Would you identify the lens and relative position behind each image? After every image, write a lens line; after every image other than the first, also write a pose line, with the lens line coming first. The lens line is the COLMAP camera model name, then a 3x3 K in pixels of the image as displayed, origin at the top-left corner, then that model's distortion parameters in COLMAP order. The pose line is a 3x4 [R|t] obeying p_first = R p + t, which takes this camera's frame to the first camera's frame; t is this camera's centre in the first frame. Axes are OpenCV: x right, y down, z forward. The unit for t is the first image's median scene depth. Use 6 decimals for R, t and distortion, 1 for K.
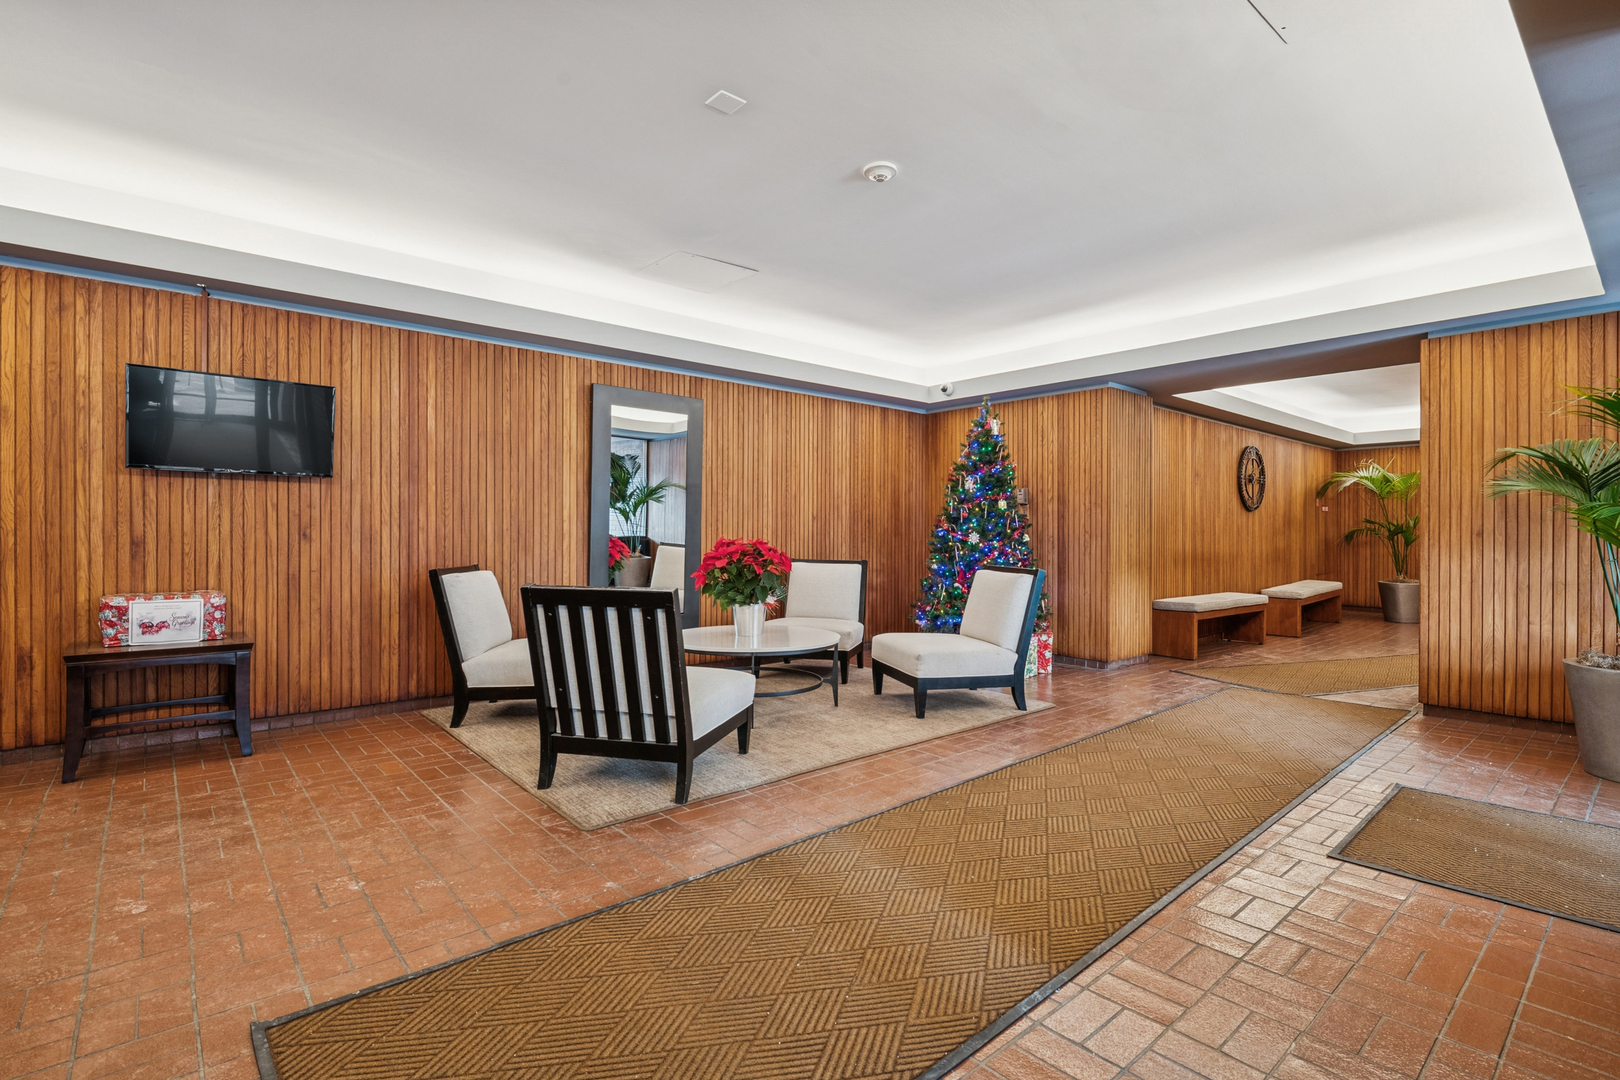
lens RADIAL K [[769.7, 0, 809.7], [0, 769.7, 537.9], [0, 0, 1]] dist [-0.000063, 0.000006]
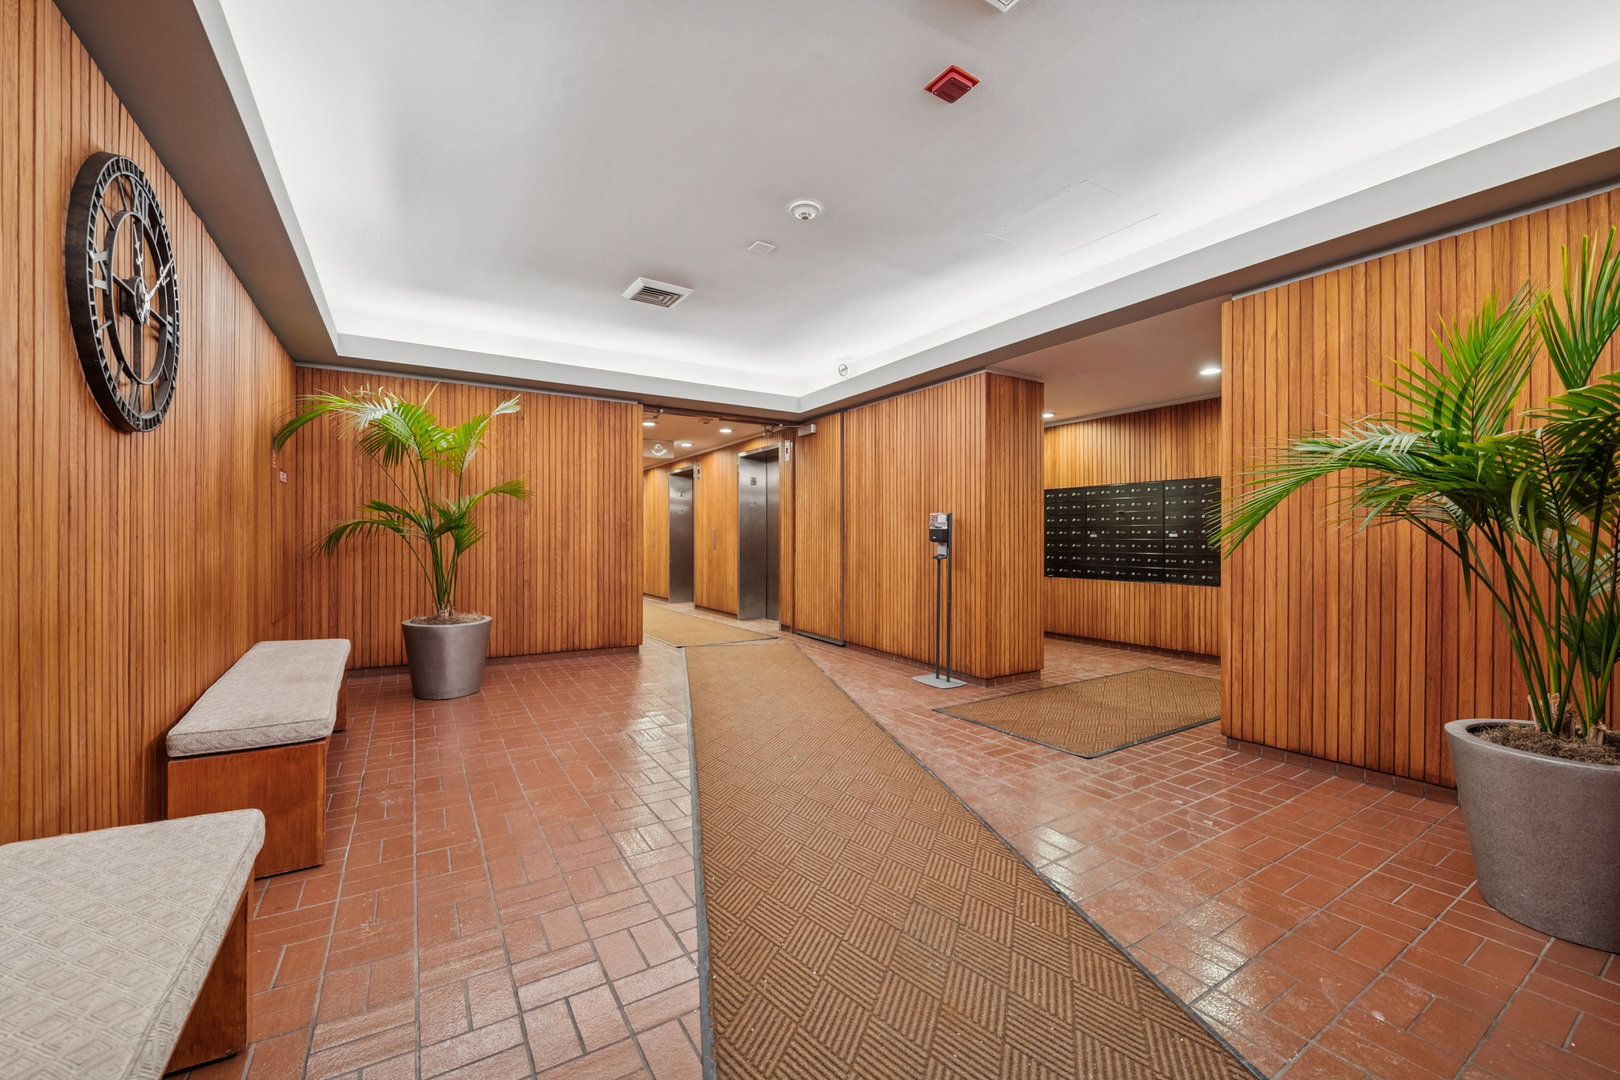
lens RADIAL K [[650.7, 0, 810.2], [0, 650.7, 540.6], [0, 0, 1]] dist [0.009240, -0.001994]
pose [[0.164315, -0.002042, 0.986406, 0.360362], [0.002820, 0.999995, 0.001600, 0.000858], [-0.986404, 0.002518, 0.164320, 0.671279]]
